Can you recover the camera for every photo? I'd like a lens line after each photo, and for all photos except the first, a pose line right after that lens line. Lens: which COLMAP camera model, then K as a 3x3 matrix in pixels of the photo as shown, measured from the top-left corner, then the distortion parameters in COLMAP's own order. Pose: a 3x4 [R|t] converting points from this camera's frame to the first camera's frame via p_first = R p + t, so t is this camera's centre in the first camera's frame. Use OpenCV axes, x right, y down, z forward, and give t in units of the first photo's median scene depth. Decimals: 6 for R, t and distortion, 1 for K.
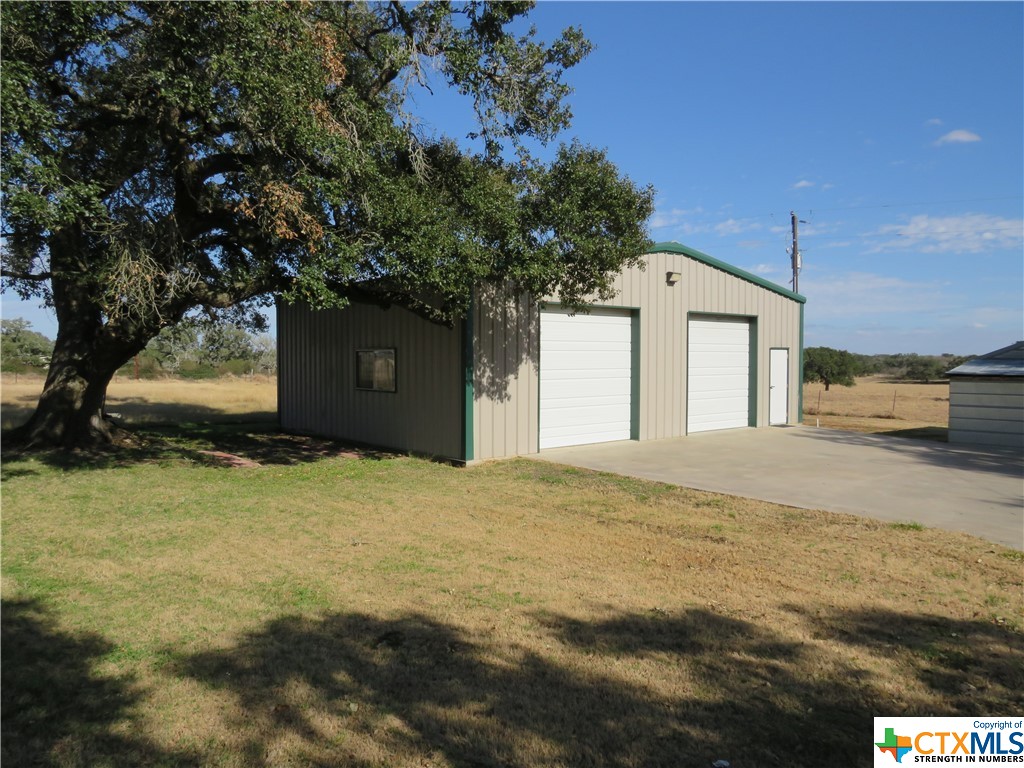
lens RADIAL K [[733.5, 0, 510.5], [0, 733.5, 381.6], [0, 0, 1]] dist [-0.025568, 0.019918]
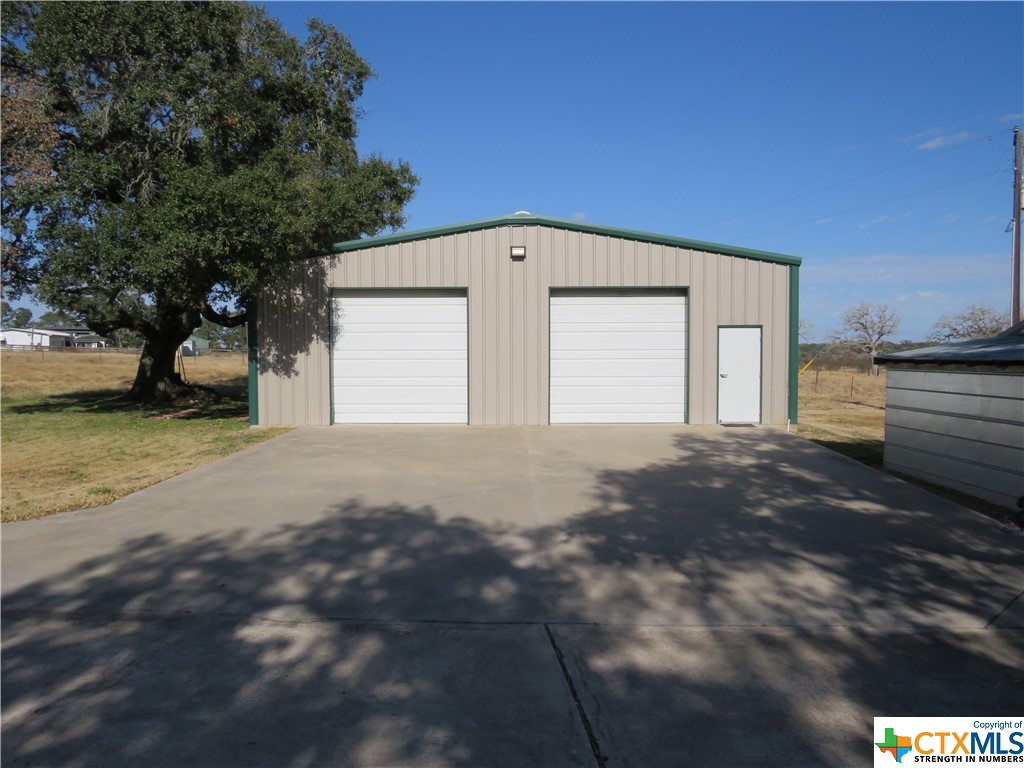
lens RADIAL K [[733.5, 0, 511.6], [0, 733.5, 378.1], [0, 0, 1]] dist [-0.025568, 0.019918]
pose [[0.739990, 0.020278, -0.672312, 1.016049], [-0.023763, 0.999710, 0.003998, 0.016520], [0.672198, 0.013018, 0.740257, 0.385905]]
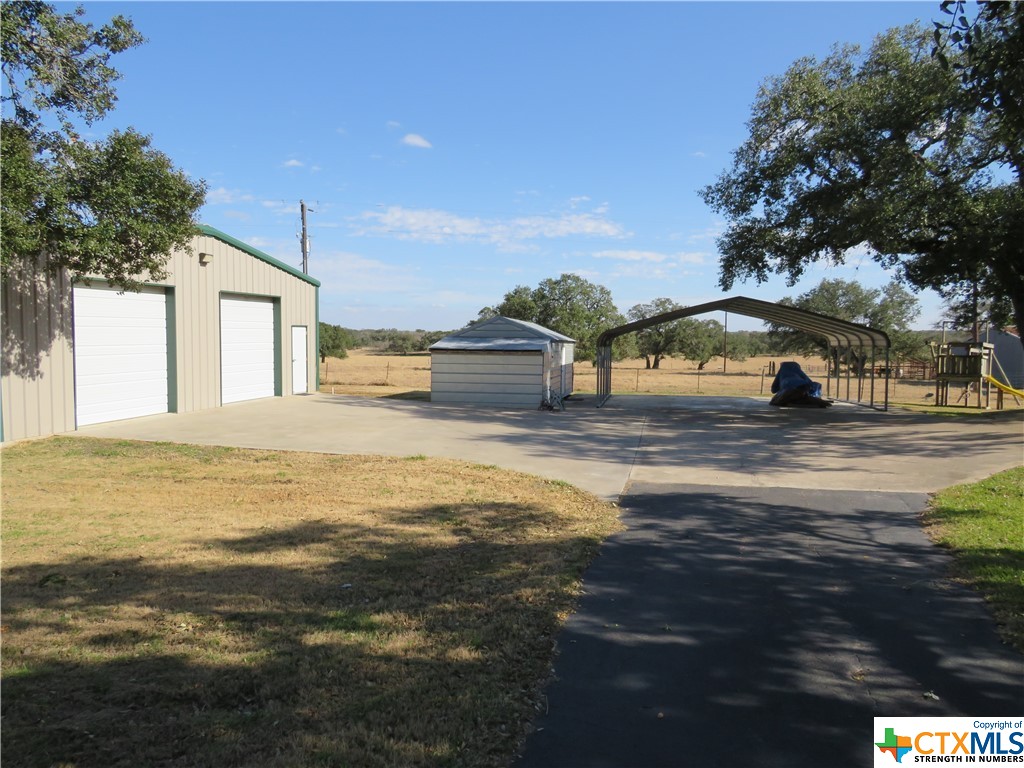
lens RADIAL K [[733.5, 0, 519.1], [0, 733.5, 381.9], [0, 0, 1]] dist [-0.025568, 0.019918]
pose [[0.779124, -0.032147, 0.626045, -0.112990], [0.009117, 0.999160, 0.039959, -0.001831], [-0.626804, -0.025426, 0.778762, -0.139510]]
